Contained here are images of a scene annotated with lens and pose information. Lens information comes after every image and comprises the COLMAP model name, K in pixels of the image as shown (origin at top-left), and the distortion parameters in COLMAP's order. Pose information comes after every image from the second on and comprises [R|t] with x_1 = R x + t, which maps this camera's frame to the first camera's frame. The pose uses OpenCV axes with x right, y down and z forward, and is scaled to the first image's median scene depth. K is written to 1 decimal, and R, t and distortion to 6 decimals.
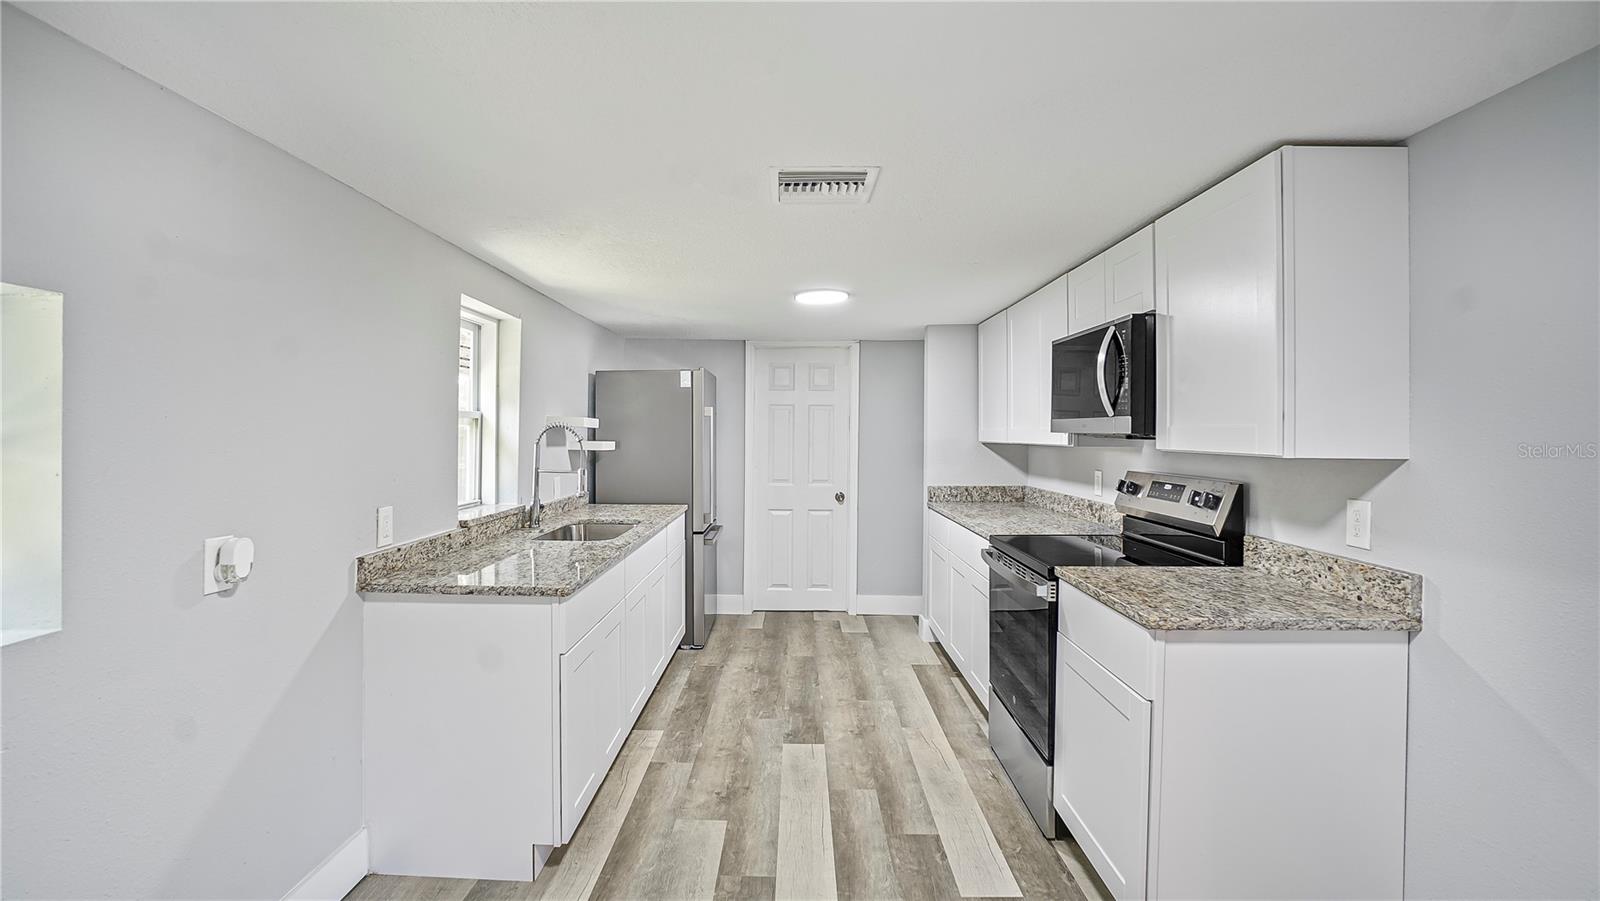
lens RADIAL K [[721.3, 0, 767.3], [0, 721.3, 429.3], [0, 0, 1]] dist [-0.055320, 0.015957]
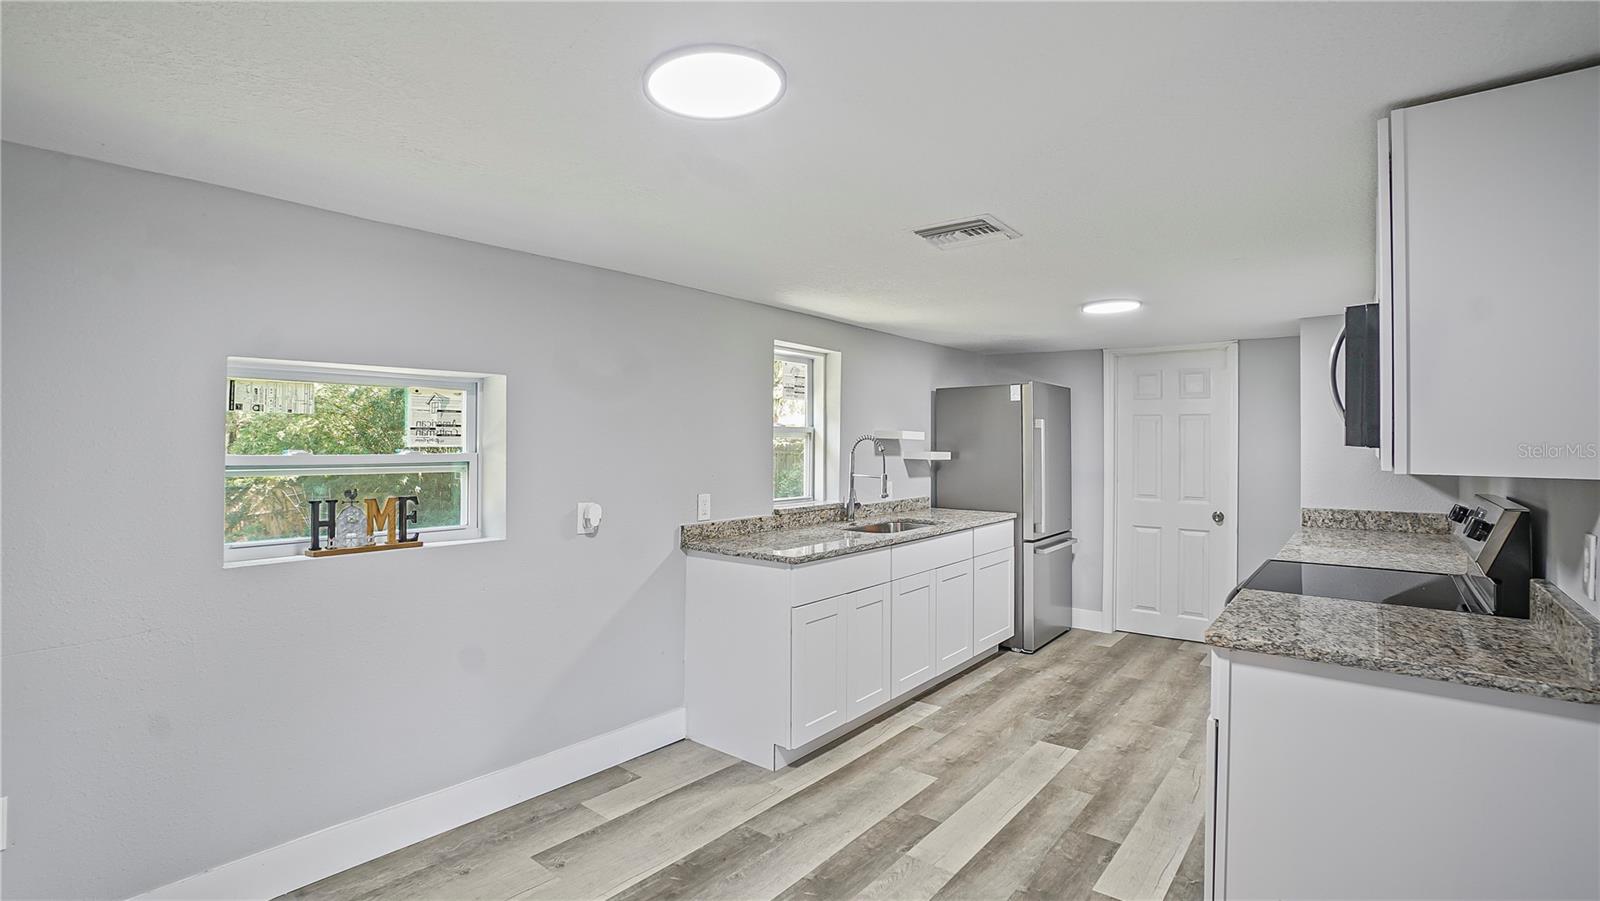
lens RADIAL K [[736.4, 0, 763.6], [0, 736.4, 443.6], [0, 0, 1]] dist [-0.057634, 0.017256]
pose [[0.787003, 0.001655, -0.616947, 0.337918], [0.000116, 0.999996, 0.002831, 0.000769], [0.616949, -0.002300, 0.787000, -0.081303]]
